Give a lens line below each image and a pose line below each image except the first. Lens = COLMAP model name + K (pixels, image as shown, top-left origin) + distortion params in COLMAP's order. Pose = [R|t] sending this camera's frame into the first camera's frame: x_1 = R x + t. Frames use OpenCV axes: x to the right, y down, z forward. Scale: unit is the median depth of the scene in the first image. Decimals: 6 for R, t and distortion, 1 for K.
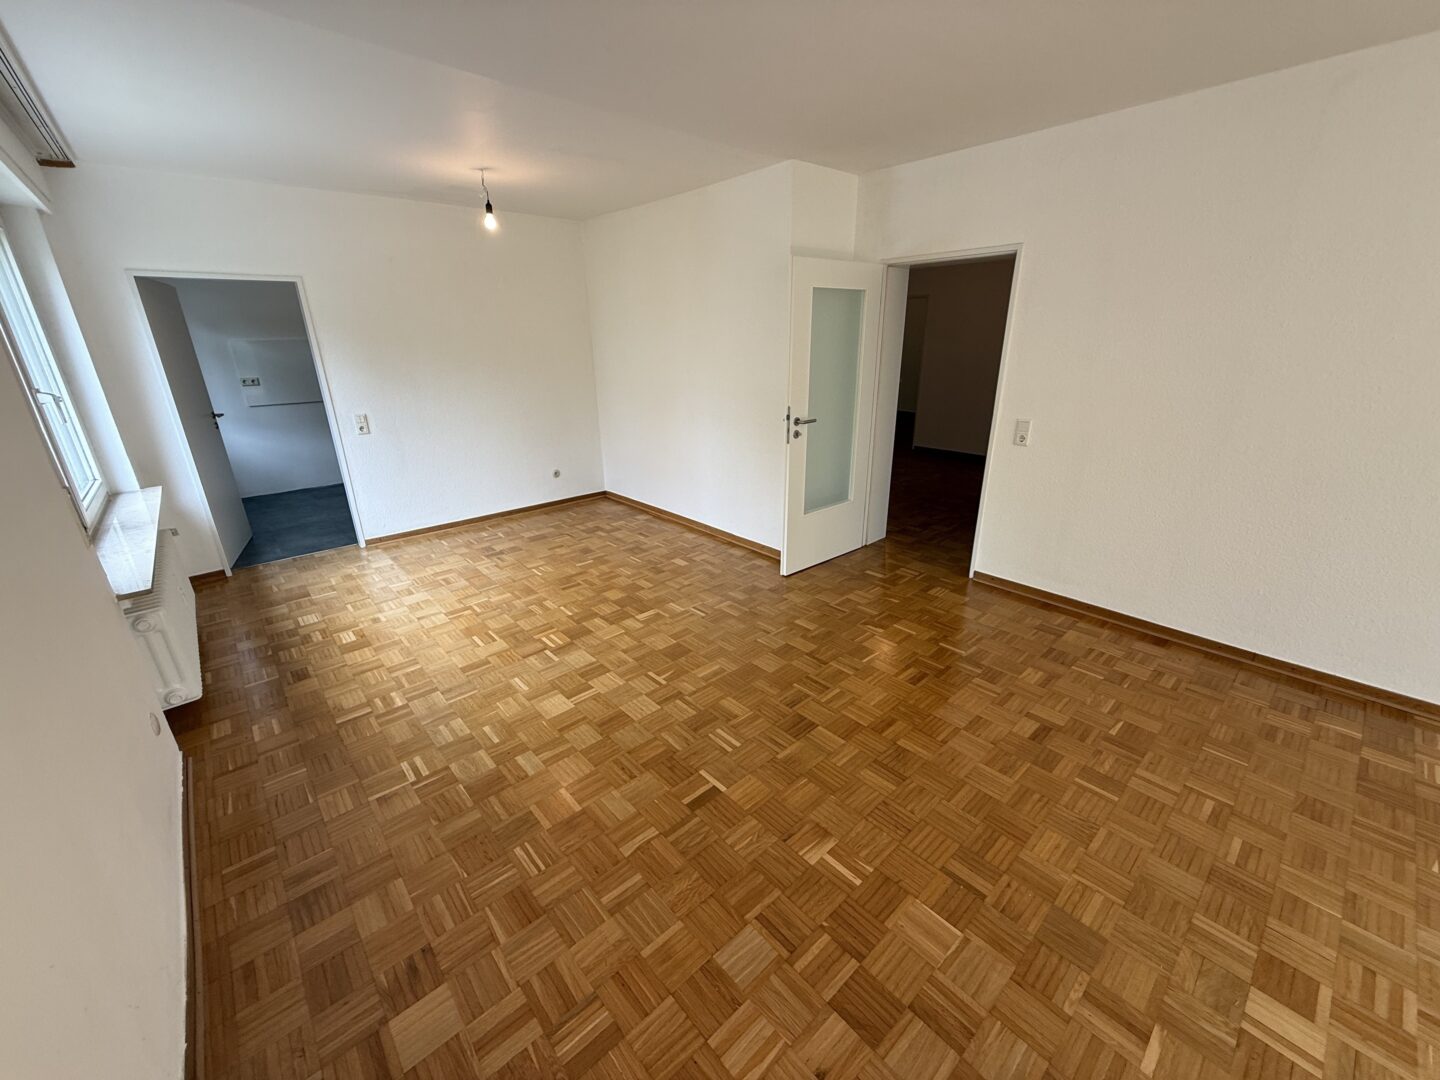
lens RADIAL K [[569.0, 0, 717.9], [0, 569.0, 540.2], [0, 0, 1]] dist [0.000478, -0.000559]
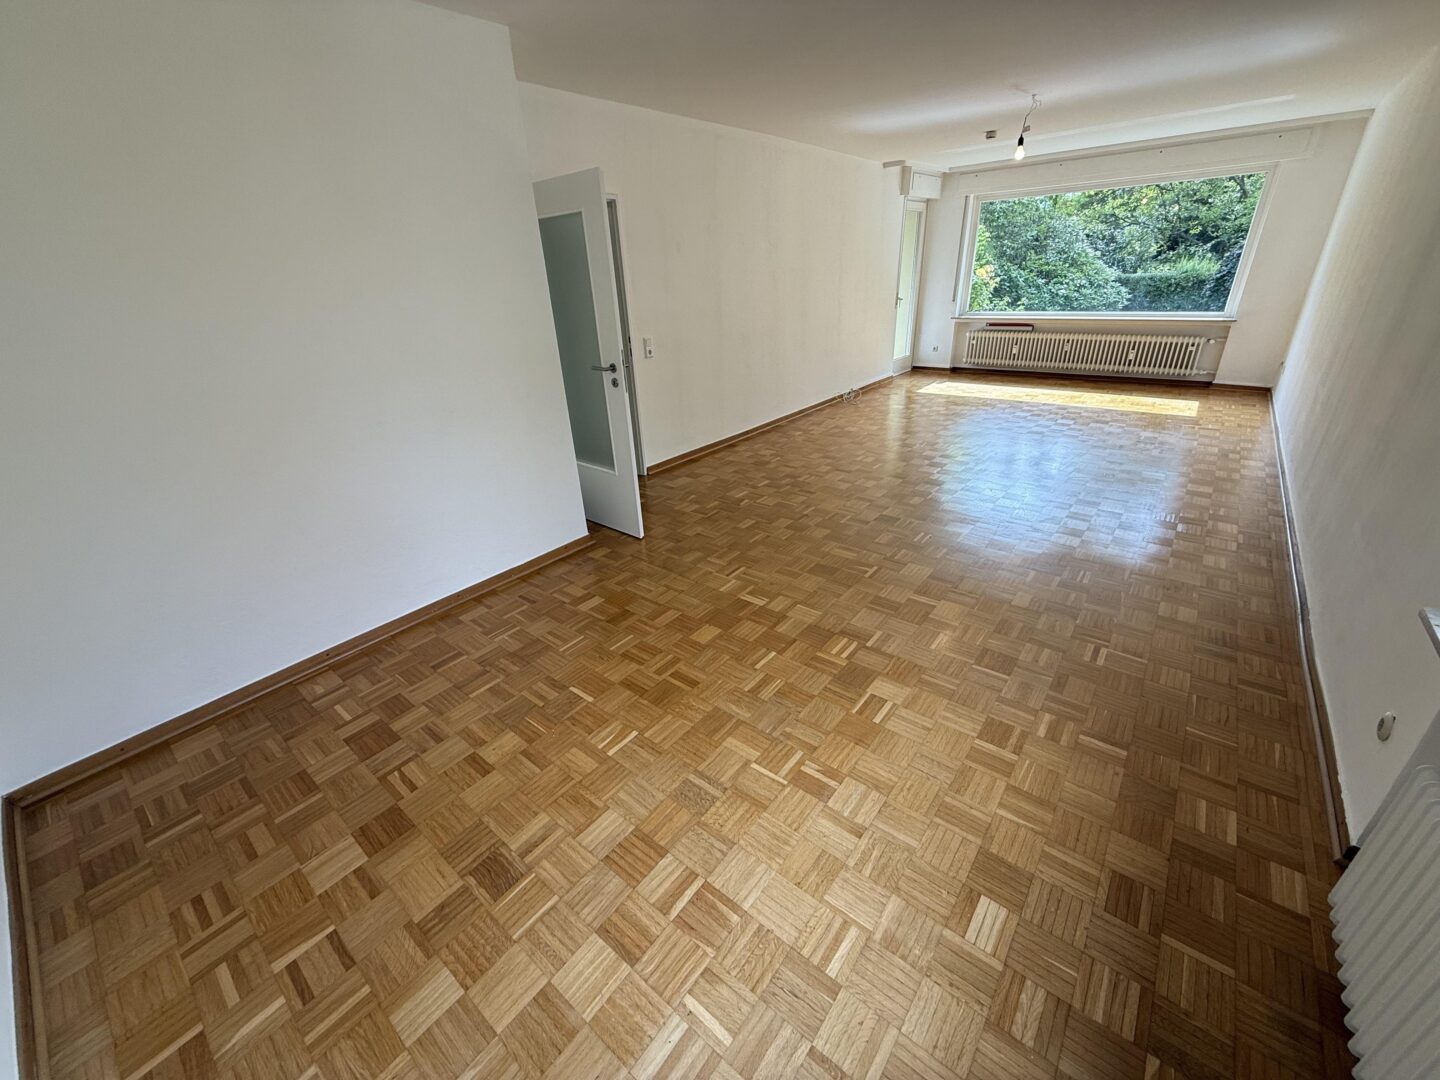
lens RADIAL K [[569.0, 0, 724.4], [0, 569.0, 539.0], [0, 0, 1]] dist [0.000478, -0.000559]
pose [[-0.158190, -0.401178, 0.902237, -0.838191], [0.385687, 0.816048, 0.430477, -0.319533], [-0.908967, 0.416079, 0.025638, 0.980887]]
